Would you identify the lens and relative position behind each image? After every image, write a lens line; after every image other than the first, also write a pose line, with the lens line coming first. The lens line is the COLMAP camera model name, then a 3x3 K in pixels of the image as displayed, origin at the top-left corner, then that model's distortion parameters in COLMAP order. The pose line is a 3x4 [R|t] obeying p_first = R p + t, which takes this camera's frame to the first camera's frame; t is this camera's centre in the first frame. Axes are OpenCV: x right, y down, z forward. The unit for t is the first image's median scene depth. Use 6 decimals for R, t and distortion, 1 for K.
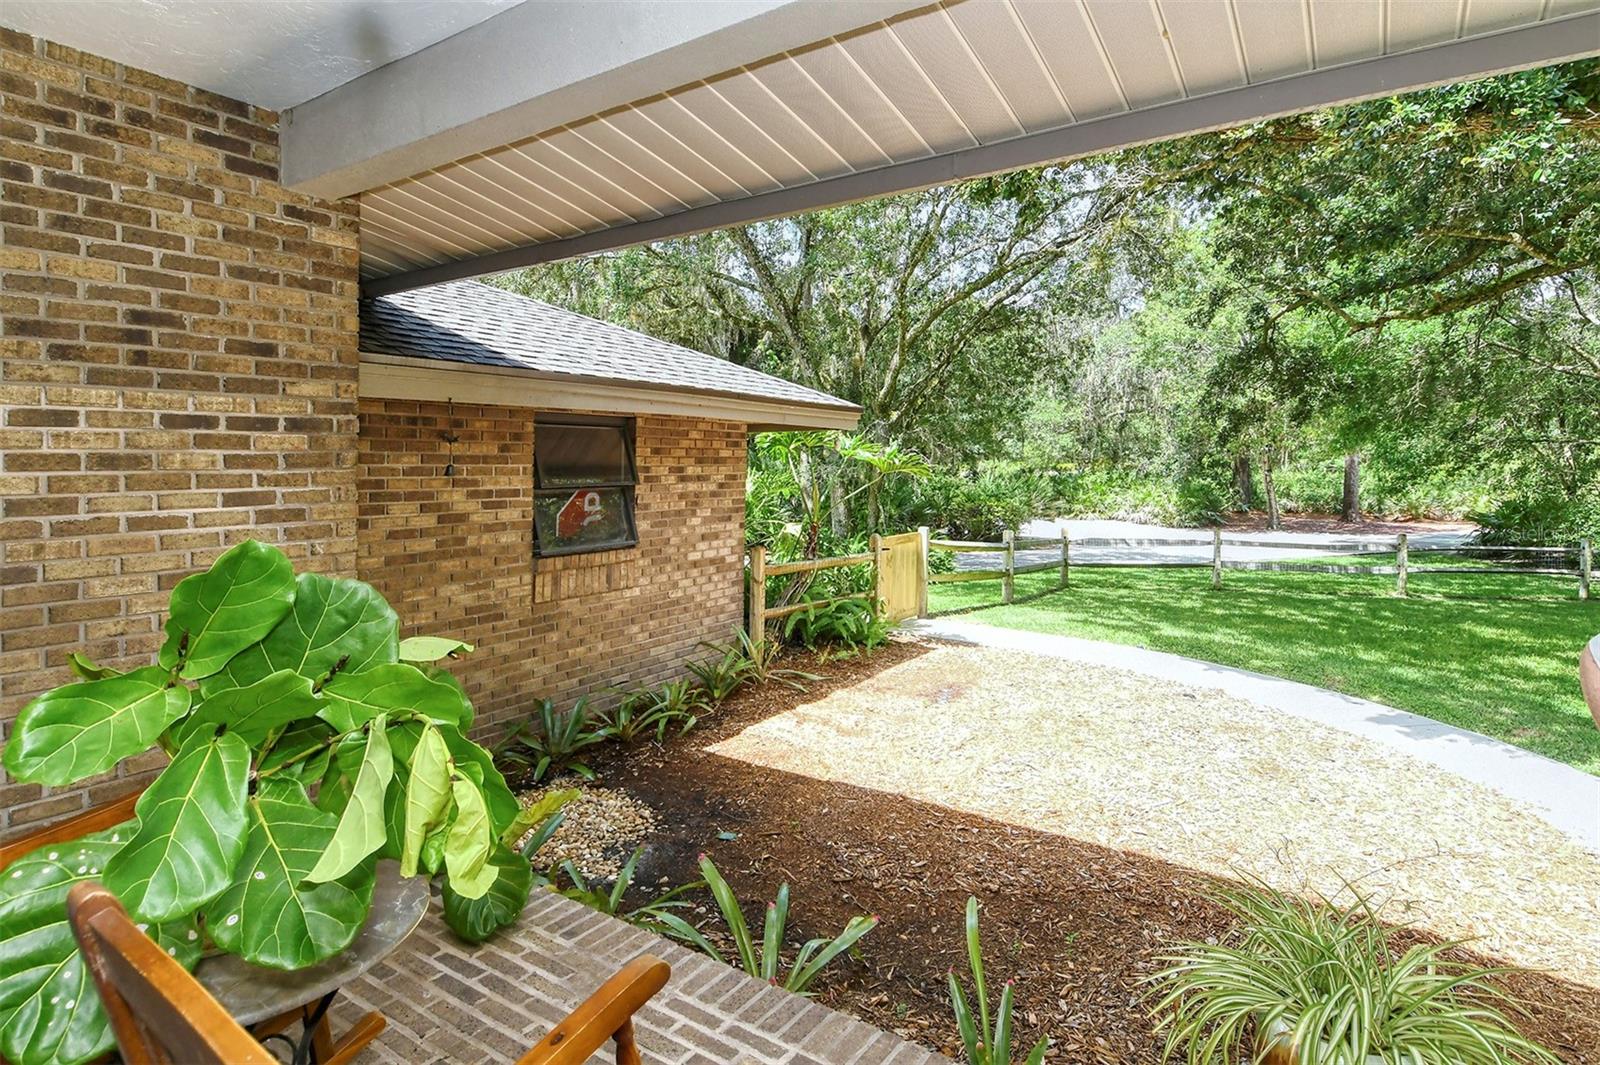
lens RADIAL K [[853.9, 0, 790.3], [0, 853.9, 535.7], [0, 0, 1]] dist [0.035098, -0.027197]
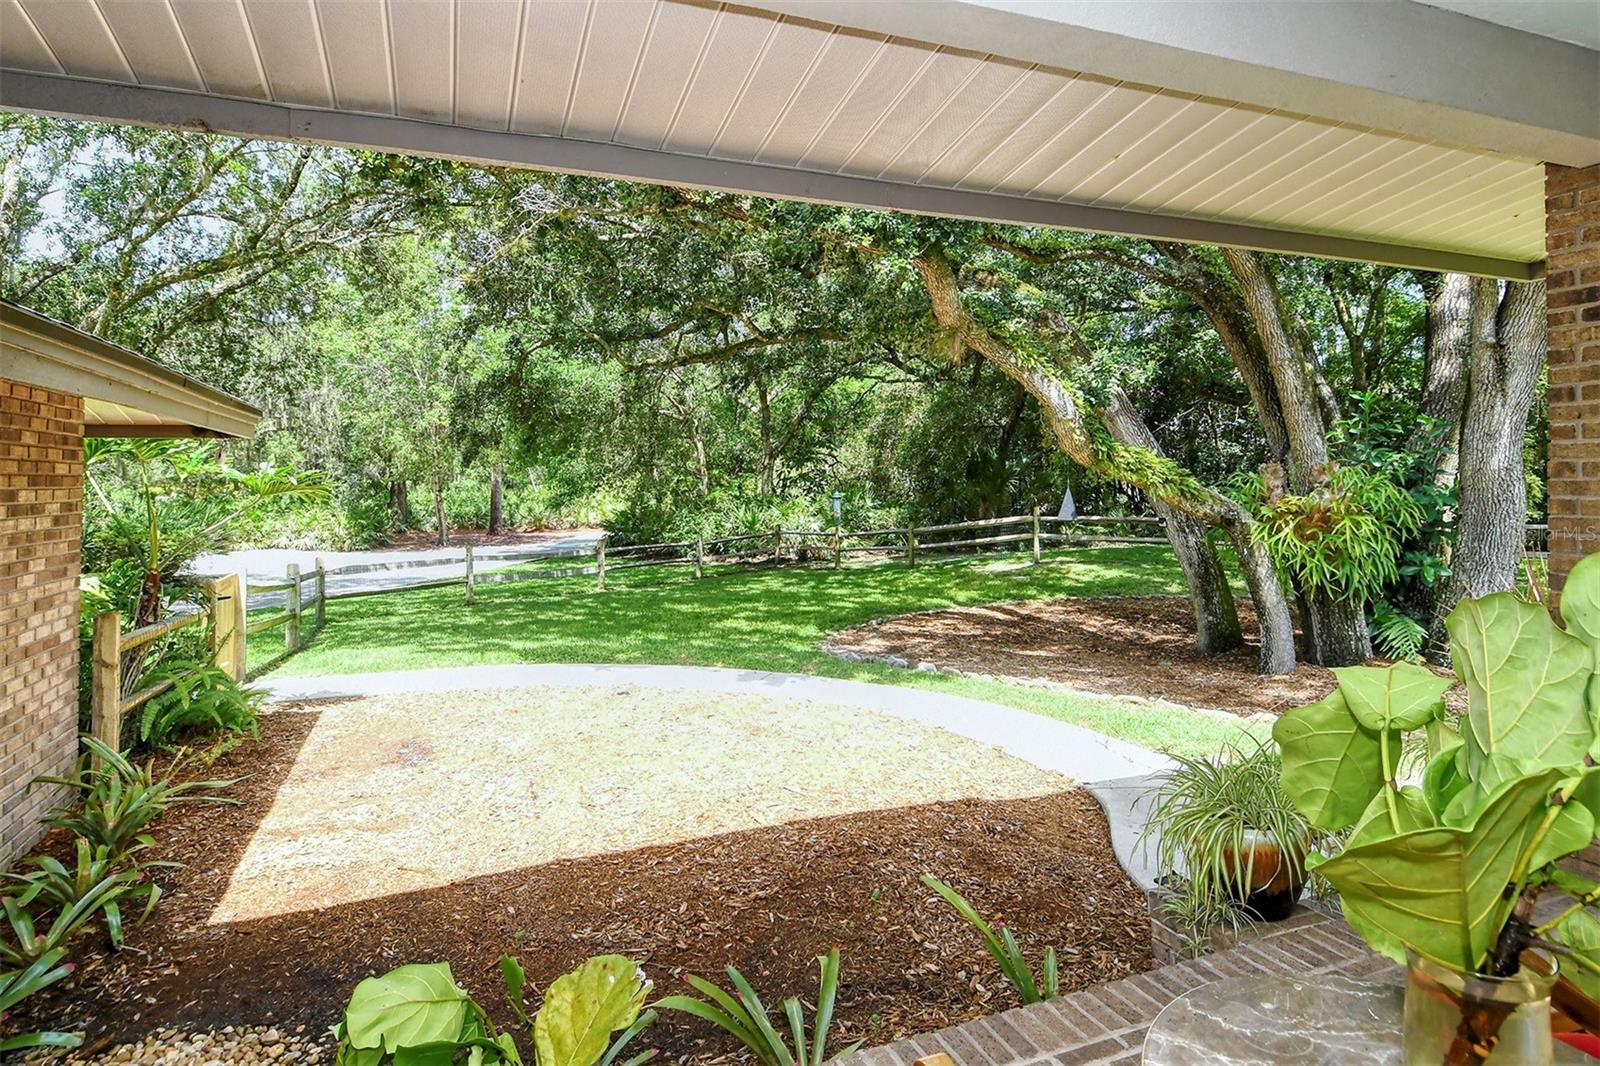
lens RADIAL K [[853.9, 0, 790.3], [0, 853.9, 536.2], [0, 0, 1]] dist [0.035098, -0.027197]
pose [[0.565625, -0.061718, 0.822350, -0.281293], [0.082353, 0.996438, 0.018140, -0.013776], [-0.820540, 0.057463, 0.568693, 0.189835]]
